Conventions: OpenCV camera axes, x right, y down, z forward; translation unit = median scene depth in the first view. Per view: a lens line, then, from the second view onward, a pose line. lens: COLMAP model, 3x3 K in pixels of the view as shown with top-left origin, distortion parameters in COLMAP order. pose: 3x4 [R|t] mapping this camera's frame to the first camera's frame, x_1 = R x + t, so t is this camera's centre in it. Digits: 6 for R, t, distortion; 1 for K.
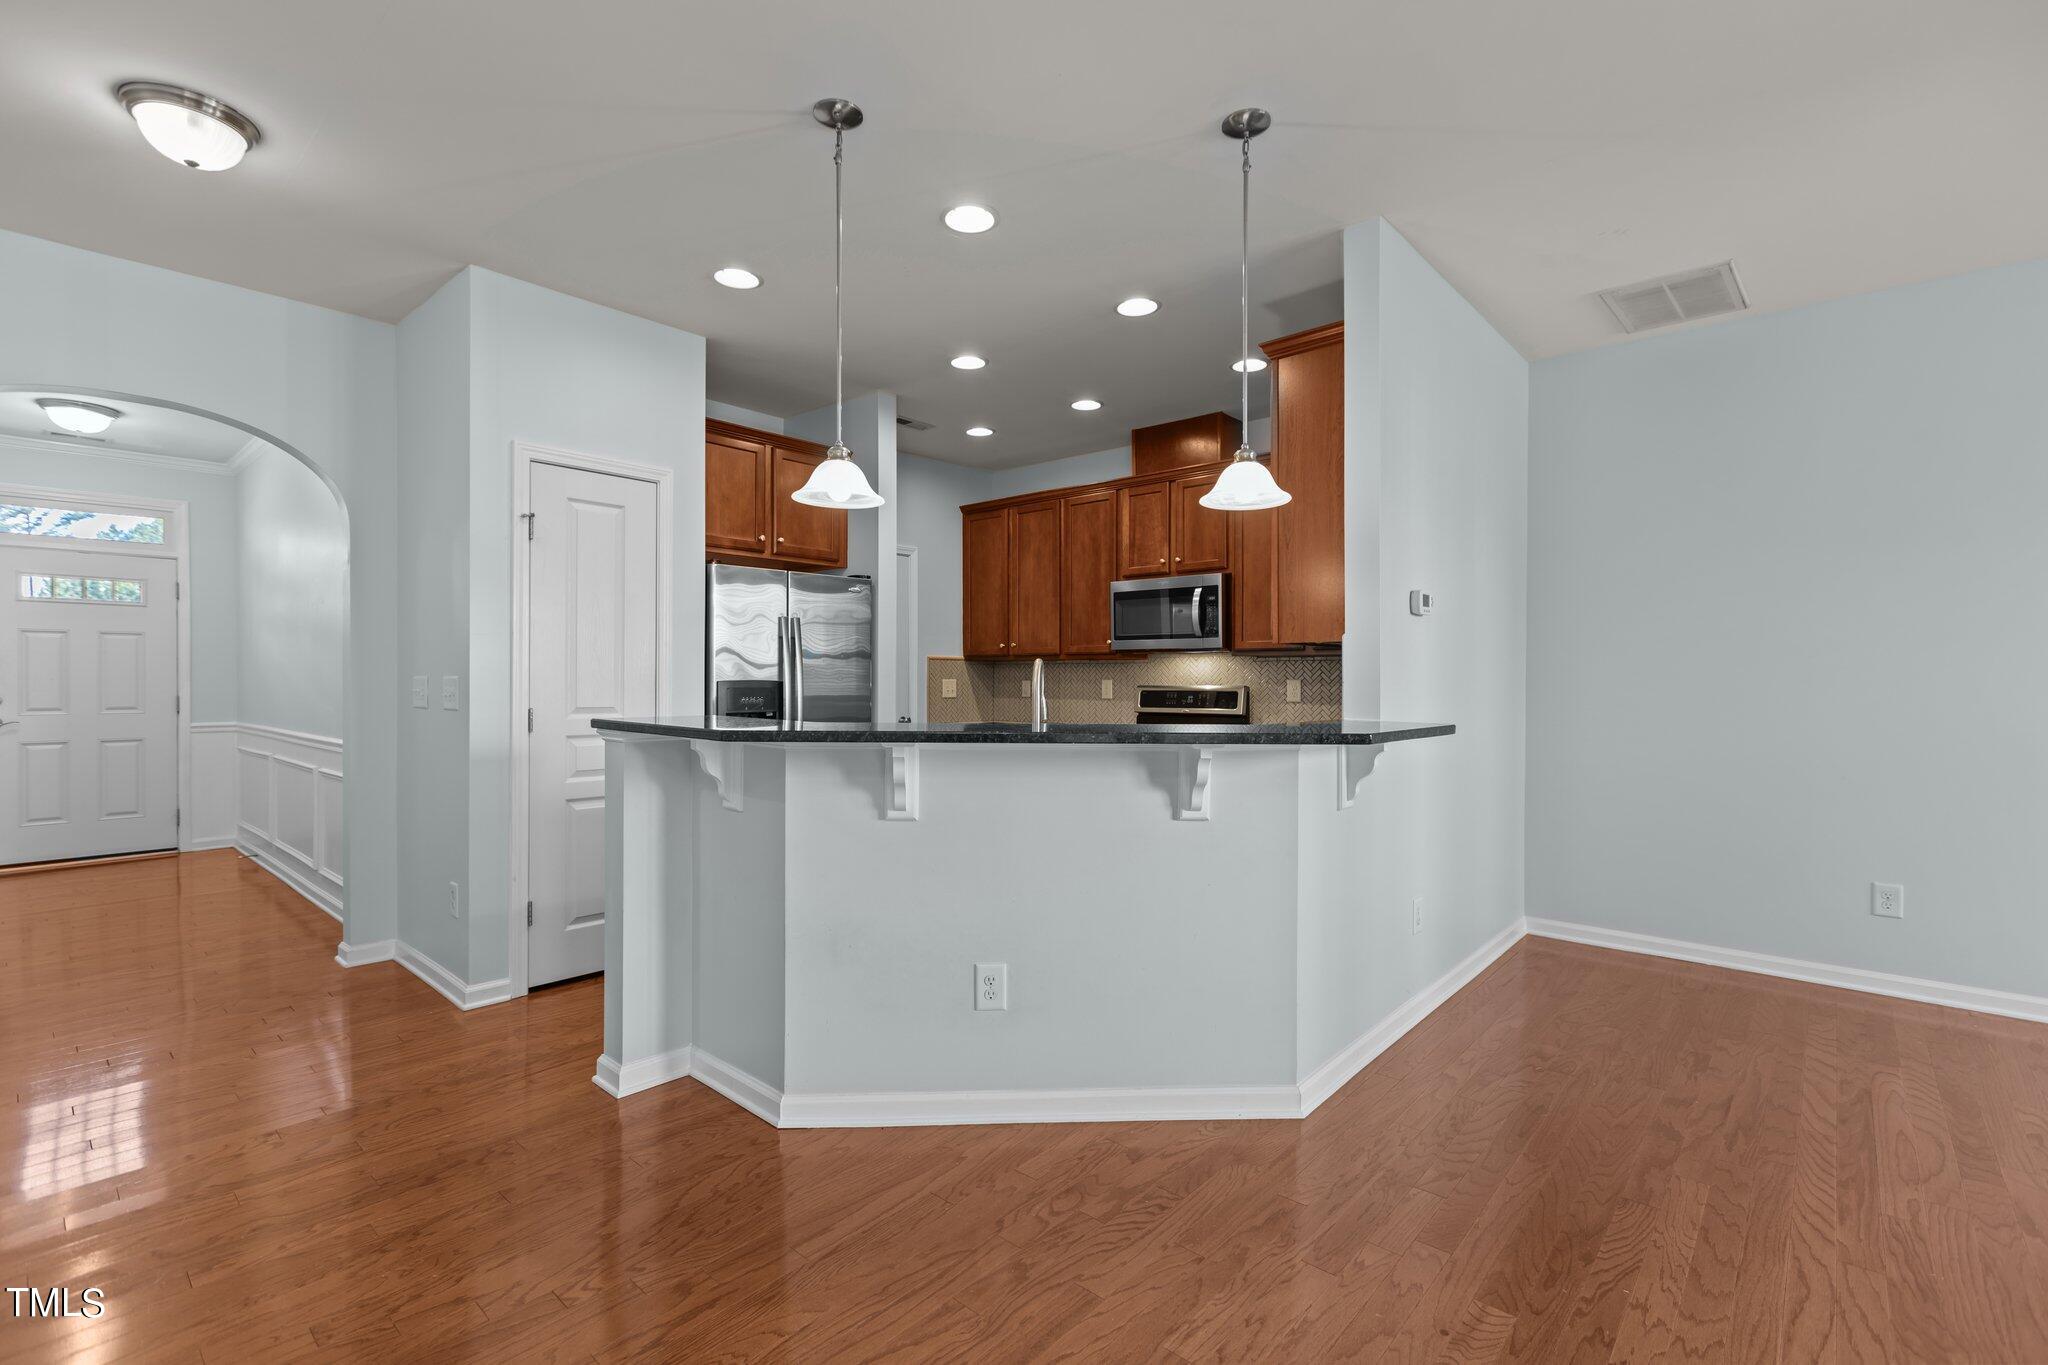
lens RADIAL K [[908.3, 0, 1010.5], [0, 908.3, 687.8], [0, 0, 1]] dist [0.005474, -0.000641]
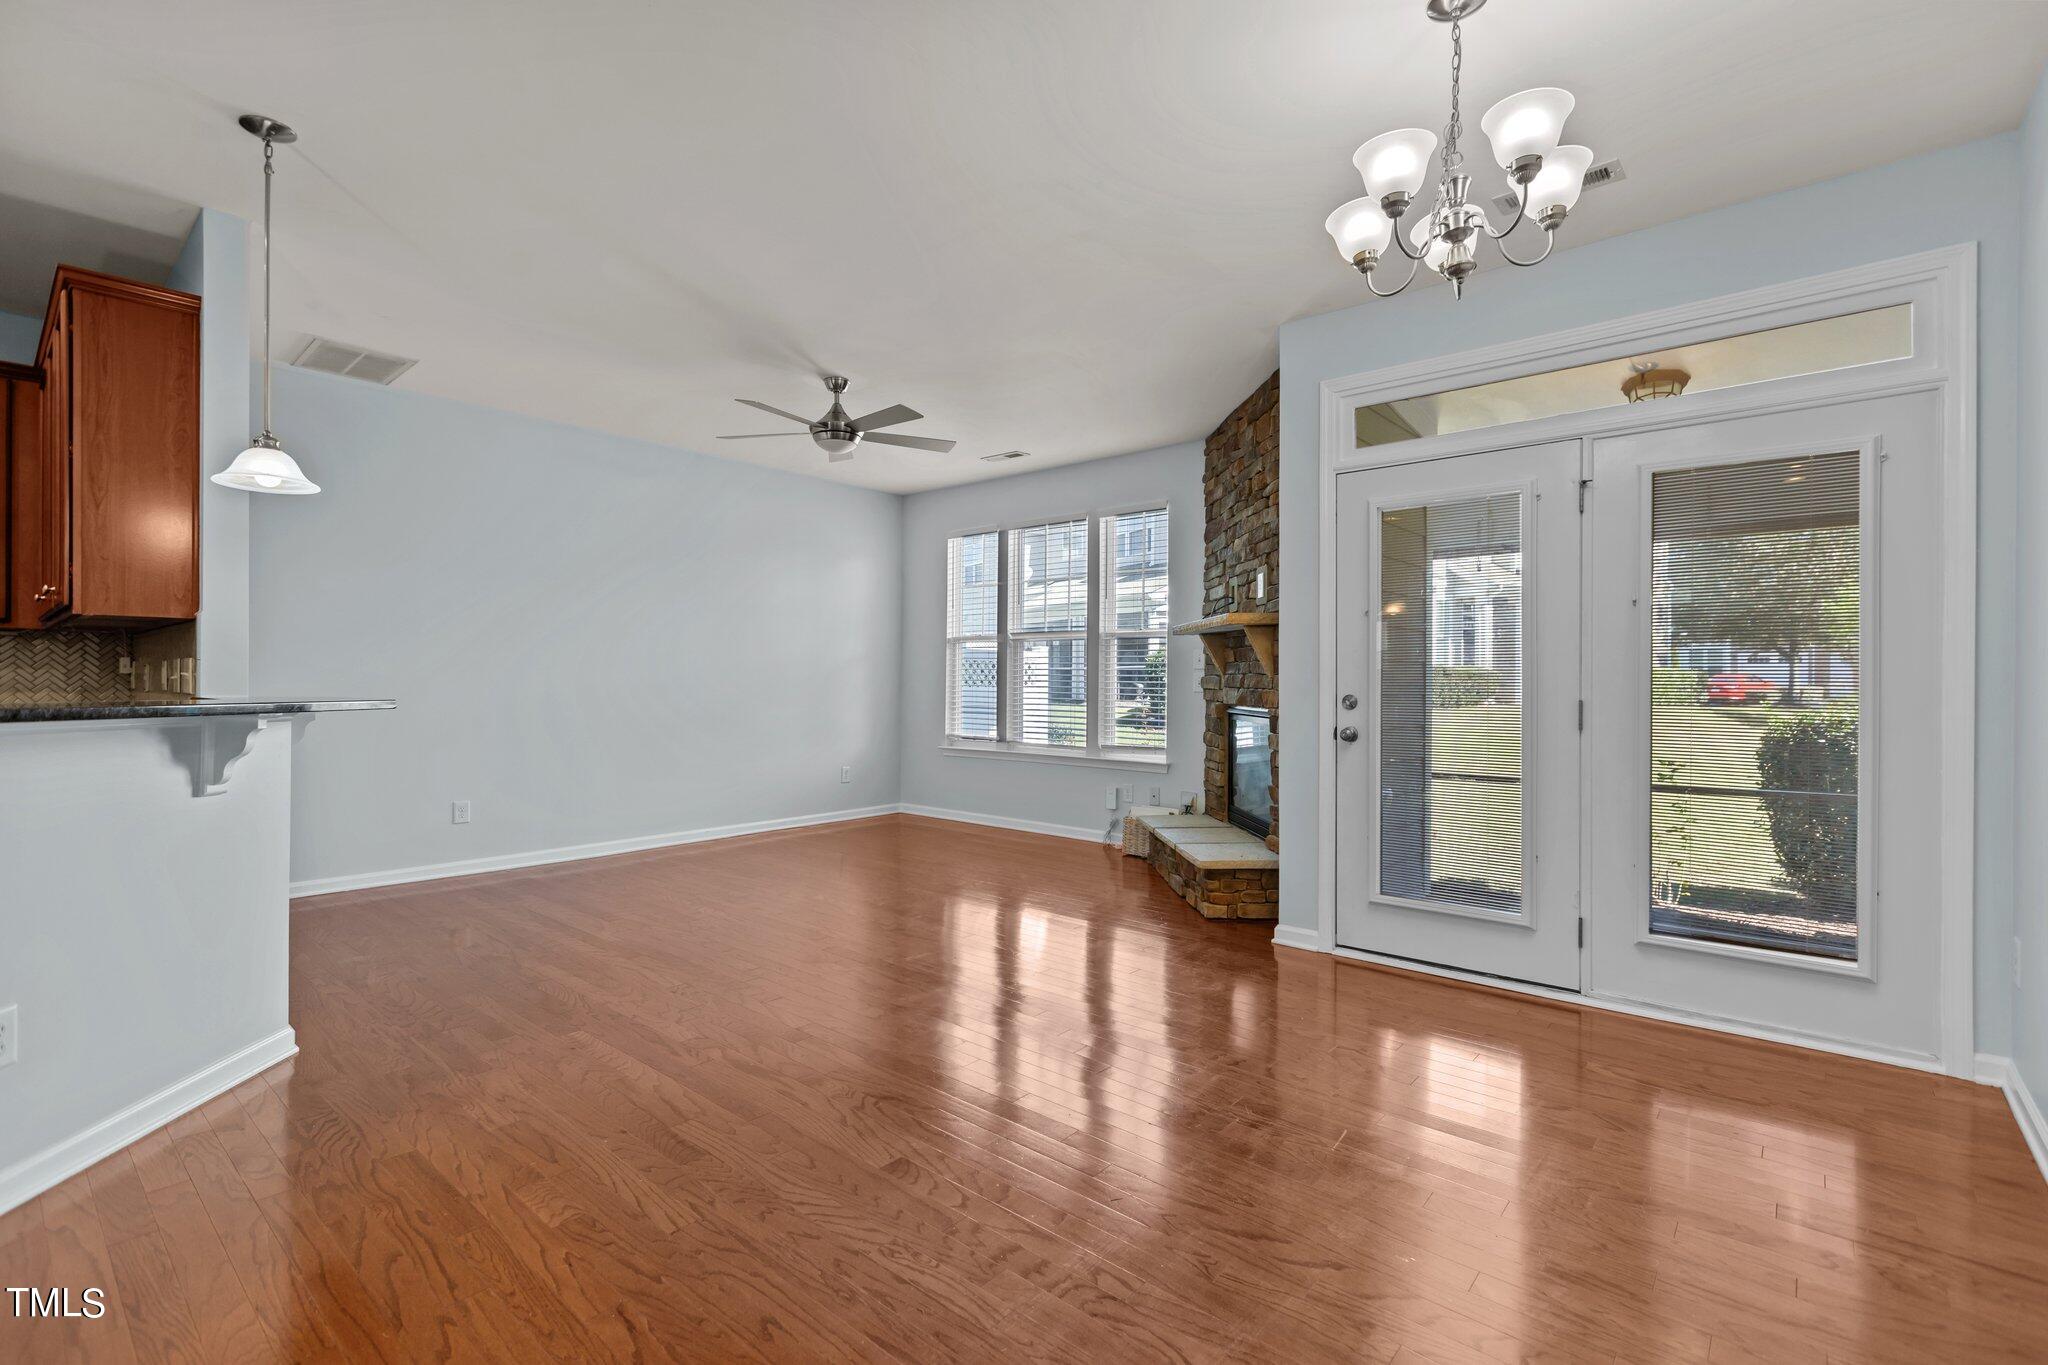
lens RADIAL K [[908.3, 0, 1026.1], [0, 908.3, 684.5], [0, 0, 1]] dist [0.005474, -0.000641]
pose [[-0.017902, -0.004559, 0.999829, -0.591742], [0.002173, 0.999987, 0.004599, 0.017468], [-0.999837, 0.002255, -0.017891, 0.098001]]
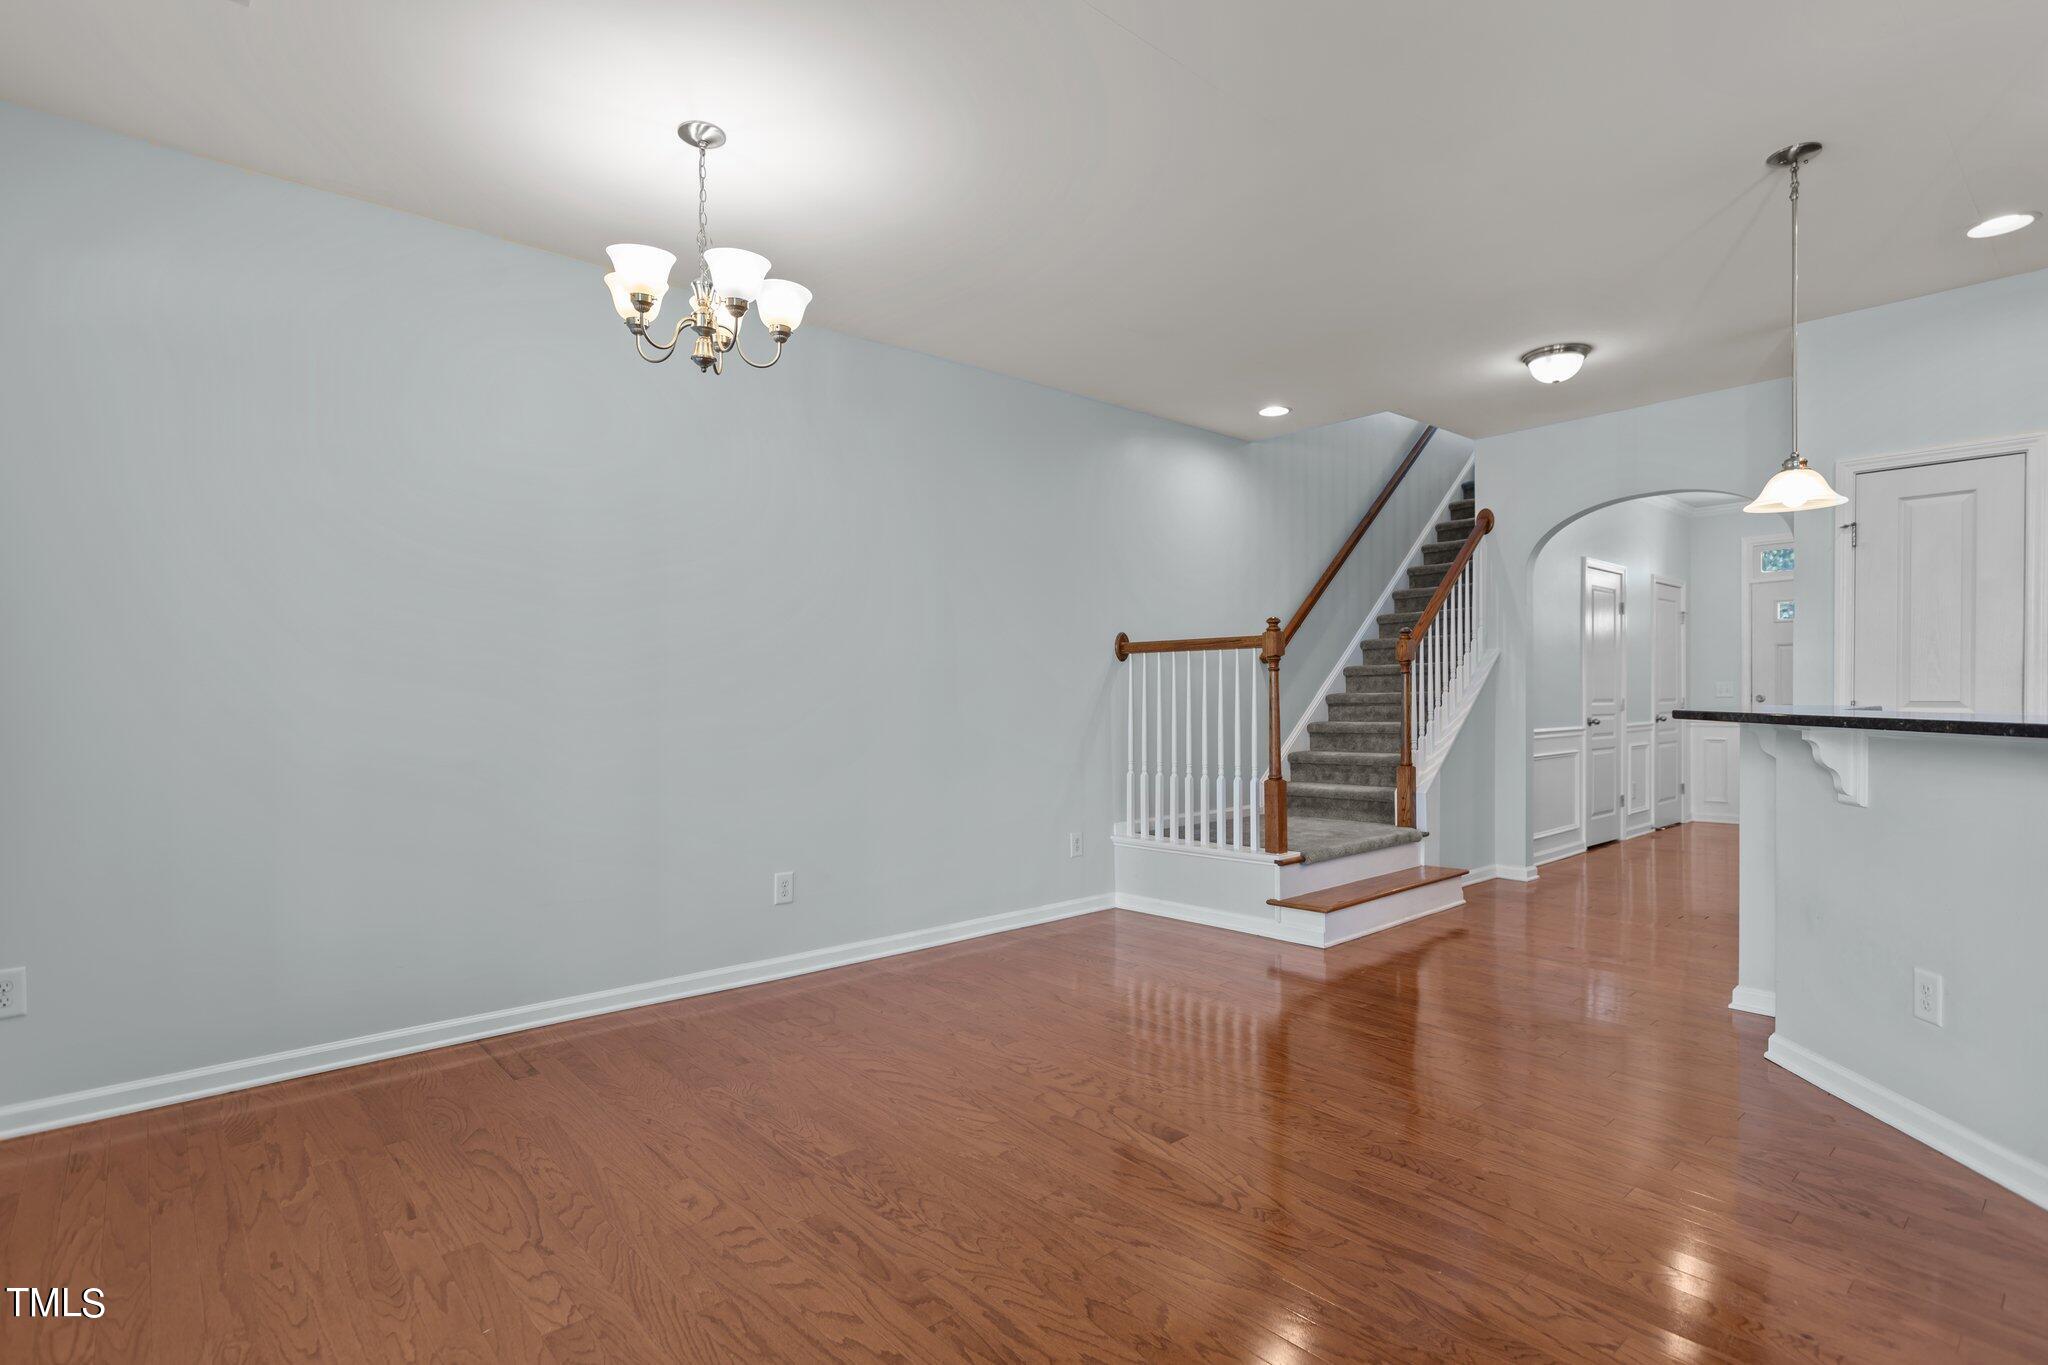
lens RADIAL K [[995.8, 0, 1016.9], [0, 995.8, 703.2], [0, 0, 1]] dist [0.000240, 0.000779]
pose [[-0.124557, 0.007267, -0.992186, 0.798671], [-0.001025, 0.999972, 0.007453, 0.017890], [0.992212, 0.001946, -0.124546, 0.151717]]
